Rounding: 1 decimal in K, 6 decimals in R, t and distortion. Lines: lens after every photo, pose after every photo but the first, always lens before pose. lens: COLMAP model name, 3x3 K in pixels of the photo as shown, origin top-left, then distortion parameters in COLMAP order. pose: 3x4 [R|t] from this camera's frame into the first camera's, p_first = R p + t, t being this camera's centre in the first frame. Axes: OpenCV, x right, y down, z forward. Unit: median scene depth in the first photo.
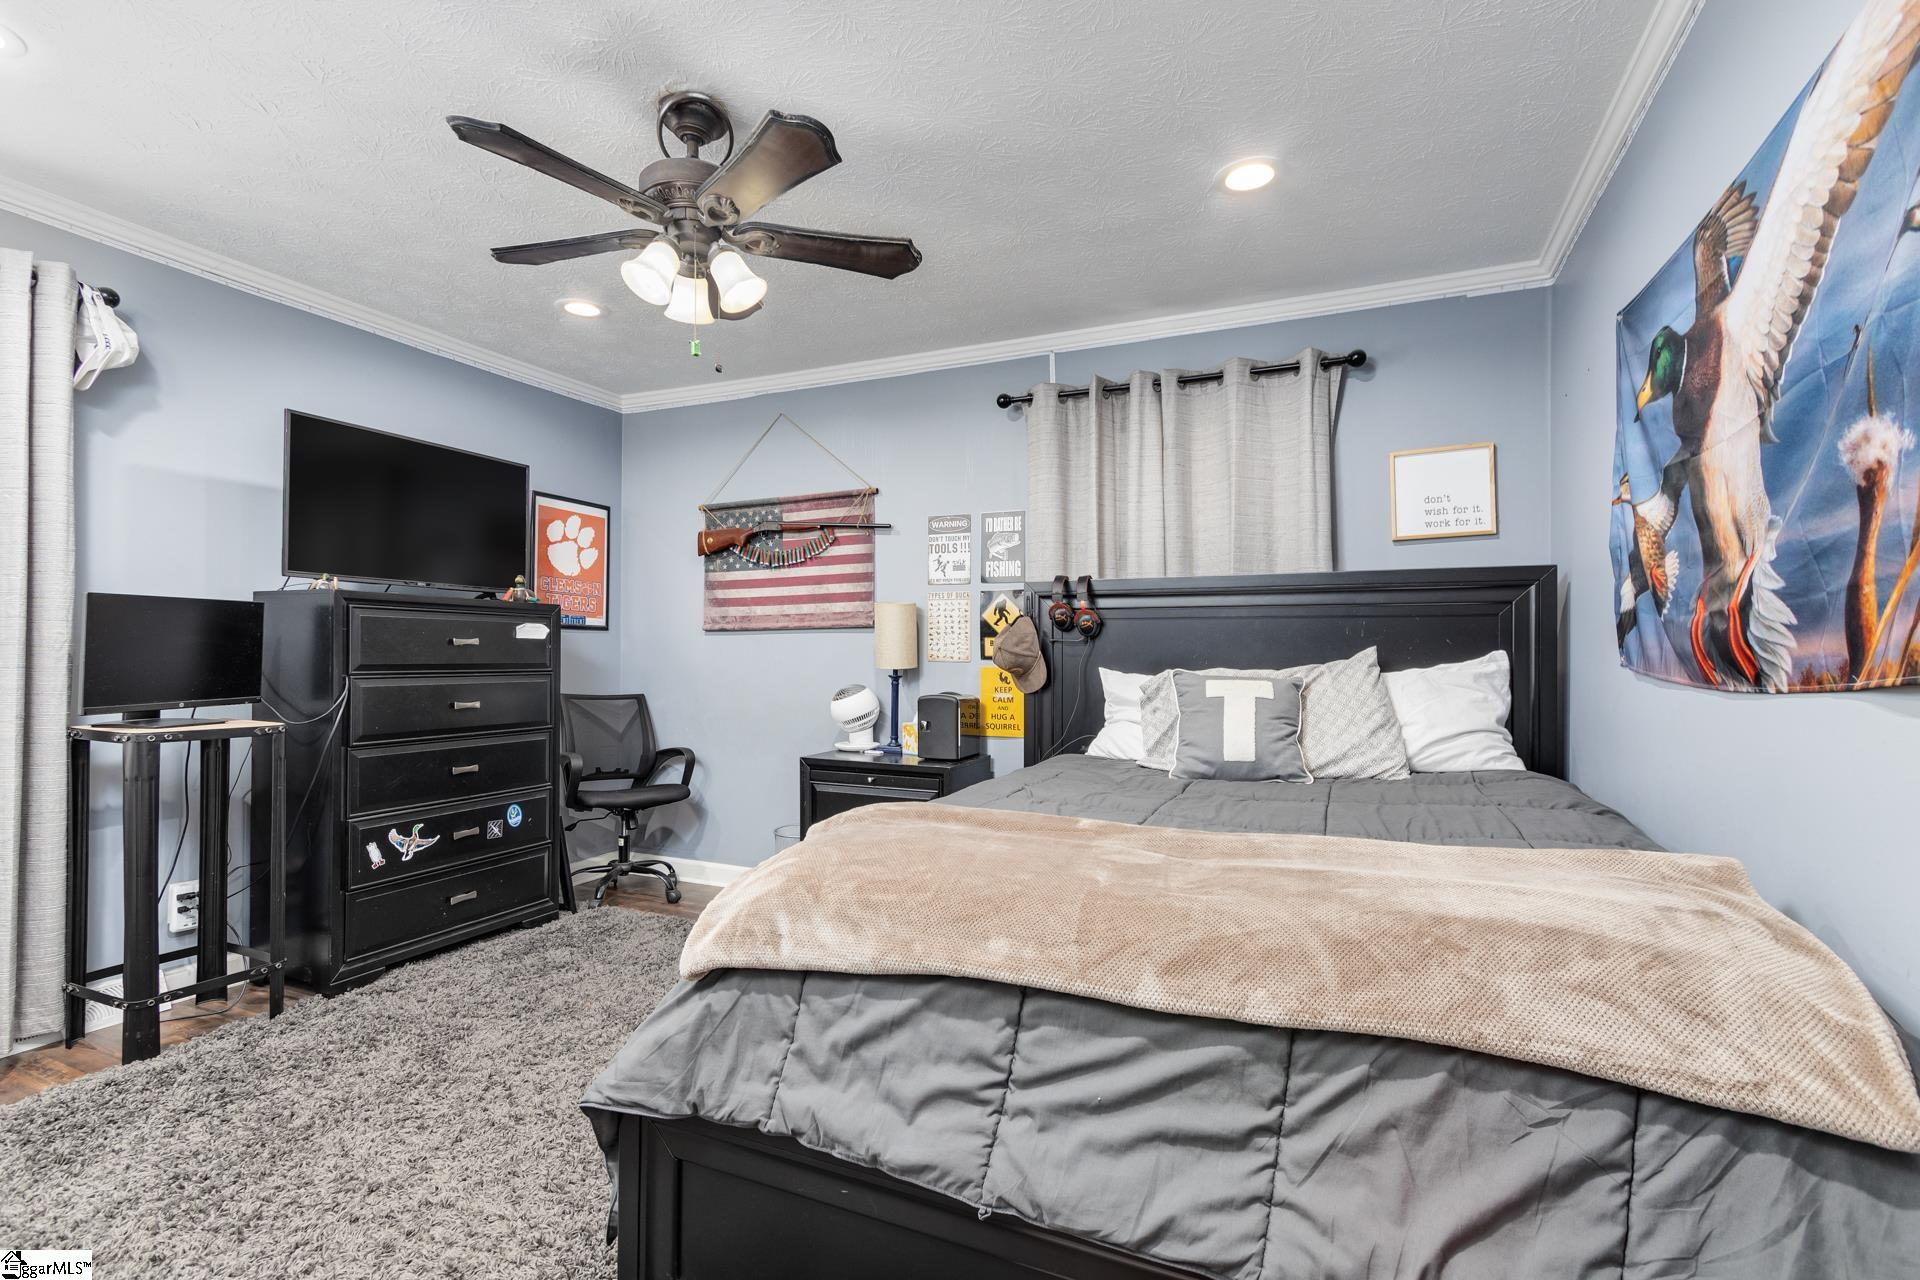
lens RADIAL K [[900.4, 0, 941.3], [0, 900.4, 653.0], [0, 0, 1]] dist [0.004066, -0.000592]
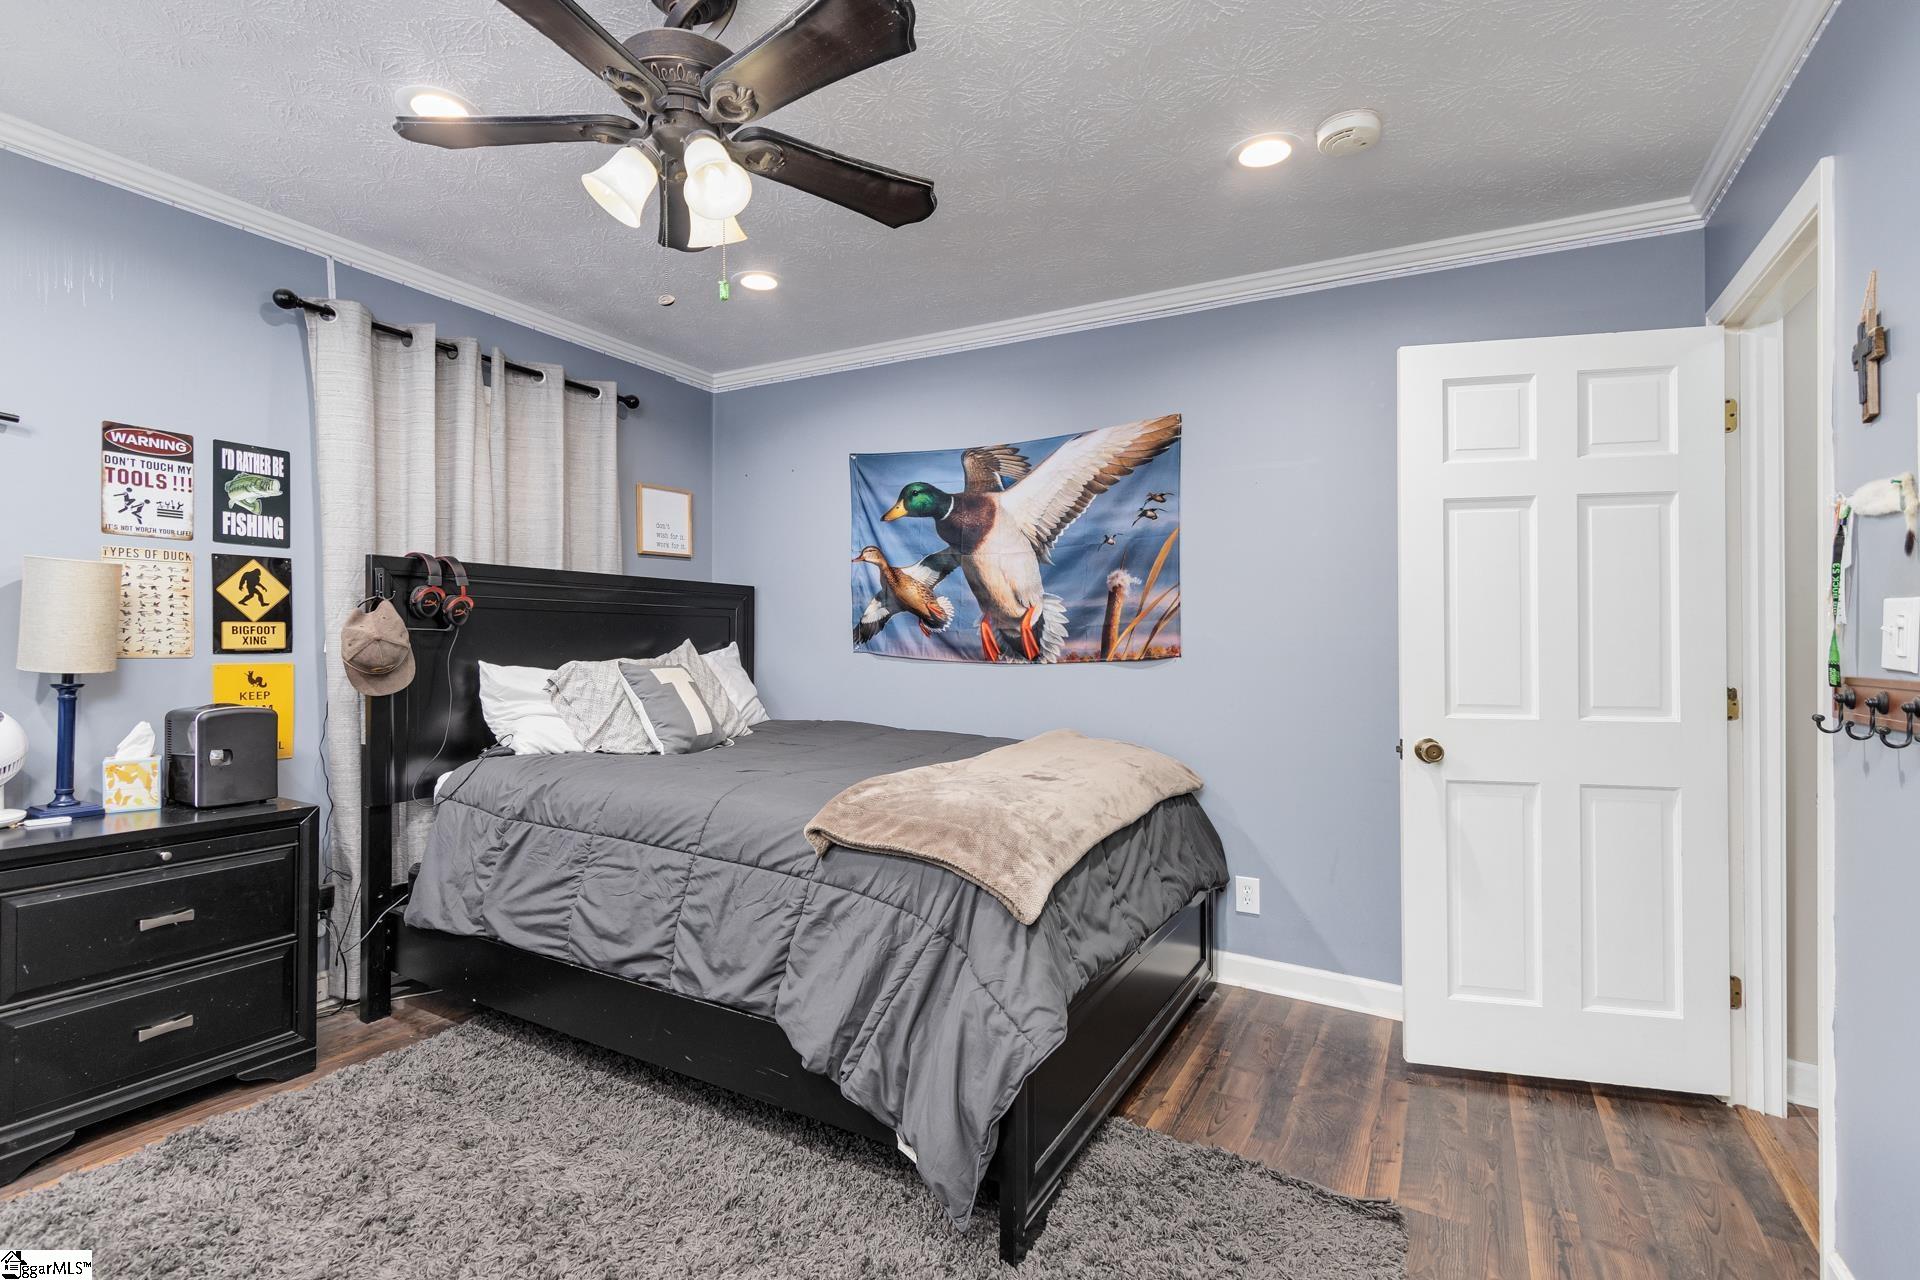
lens RADIAL K [[870.7, 0, 960.0], [0, 870.7, 640.0], [0, 0, 1]] dist [0.000479, -0.000192]
pose [[0.087795, -0.002757, 0.996135, -0.617160], [-0.008401, 0.999959, 0.003508, -0.011412], [-0.996103, -0.008677, 0.087768, 0.415719]]
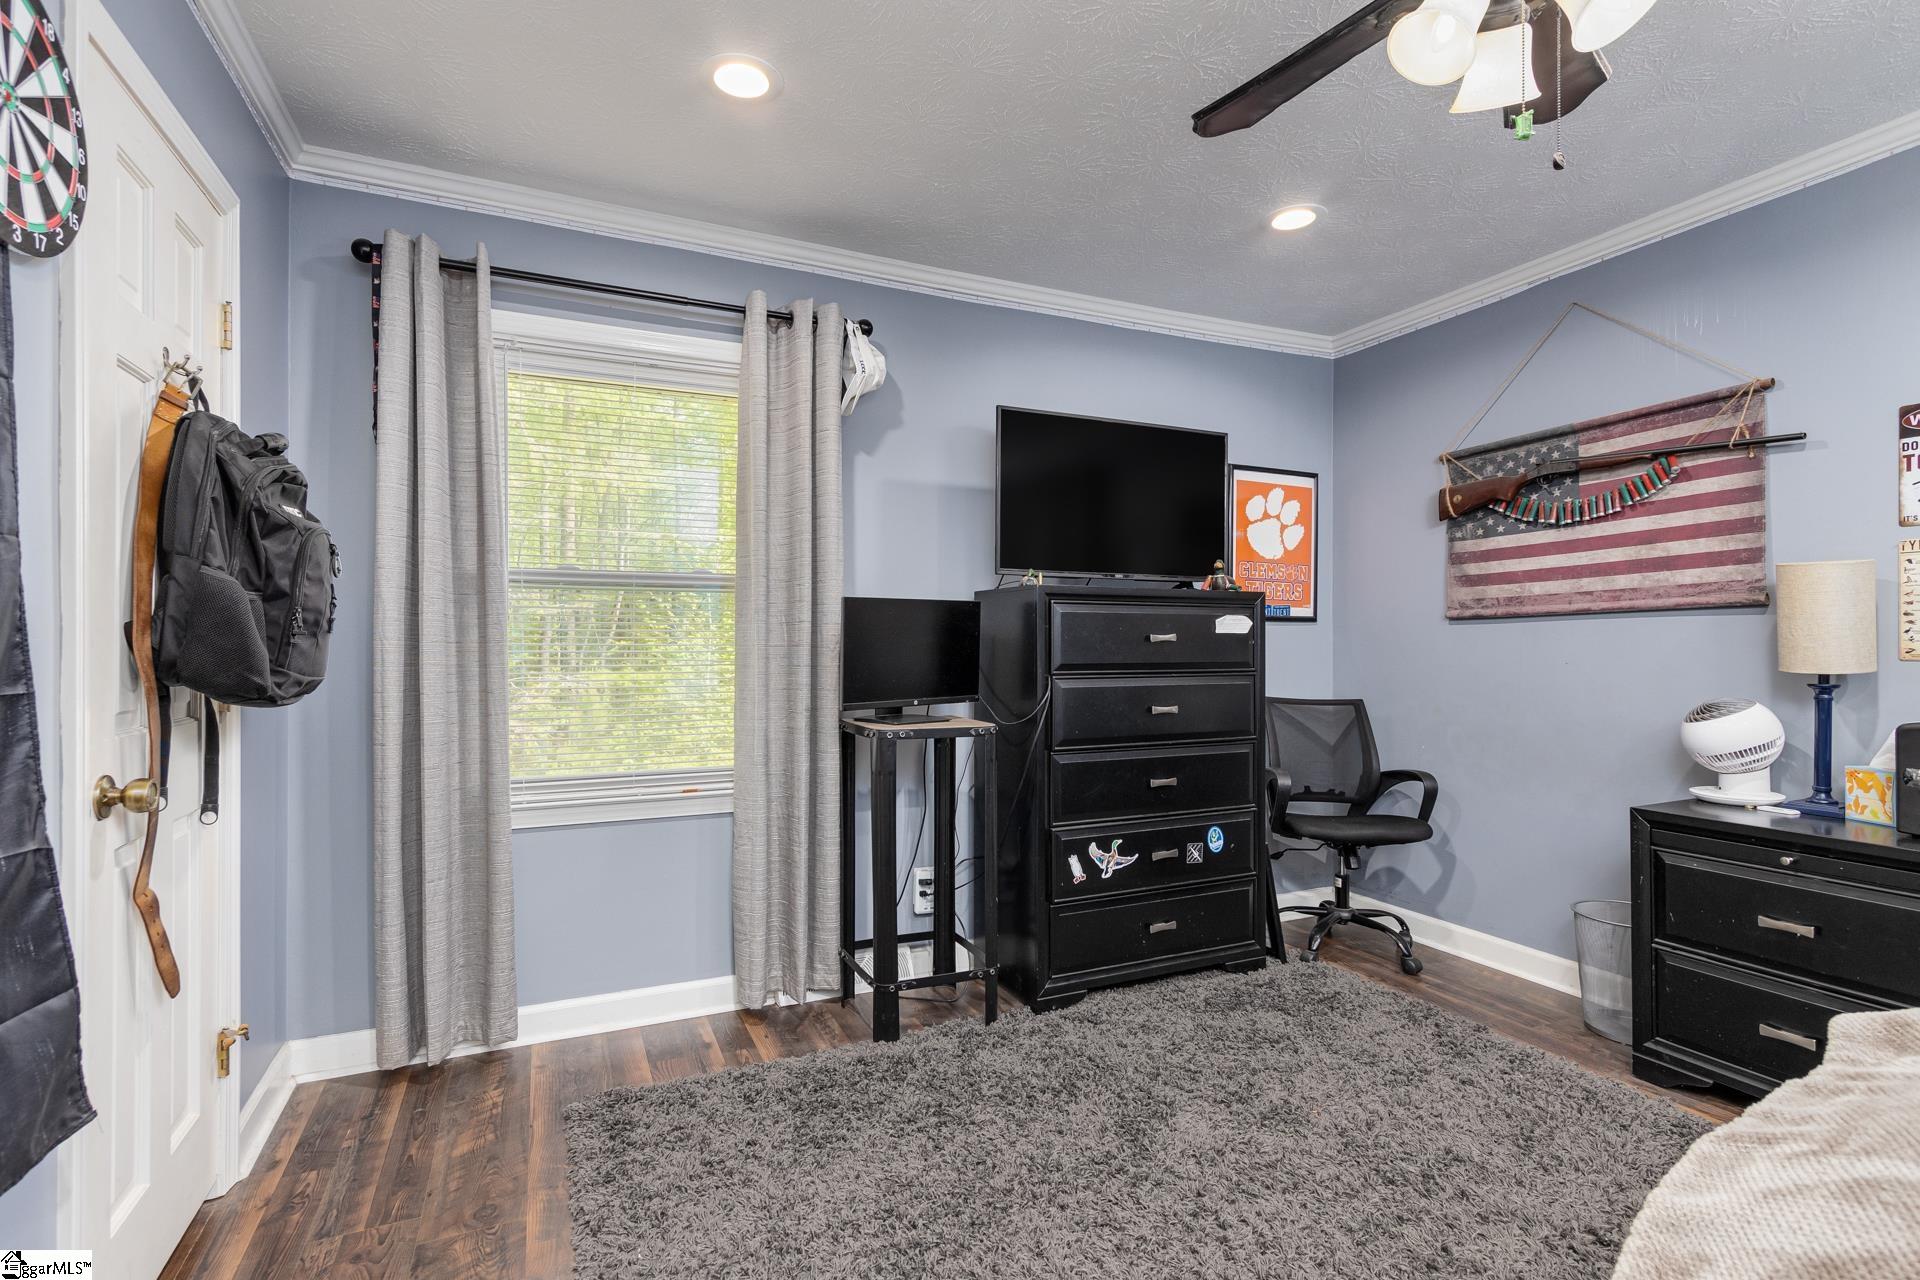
lens RADIAL K [[900.4, 0, 941.3], [0, 900.4, 653.0], [0, 0, 1]] dist [0.004066, -0.000592]
pose [[0.750321, -0.003156, -0.661066, -0.103261], [0.007363, 0.999966, 0.003583, -0.002401], [0.661033, -0.007556, 0.750319, 0.186636]]
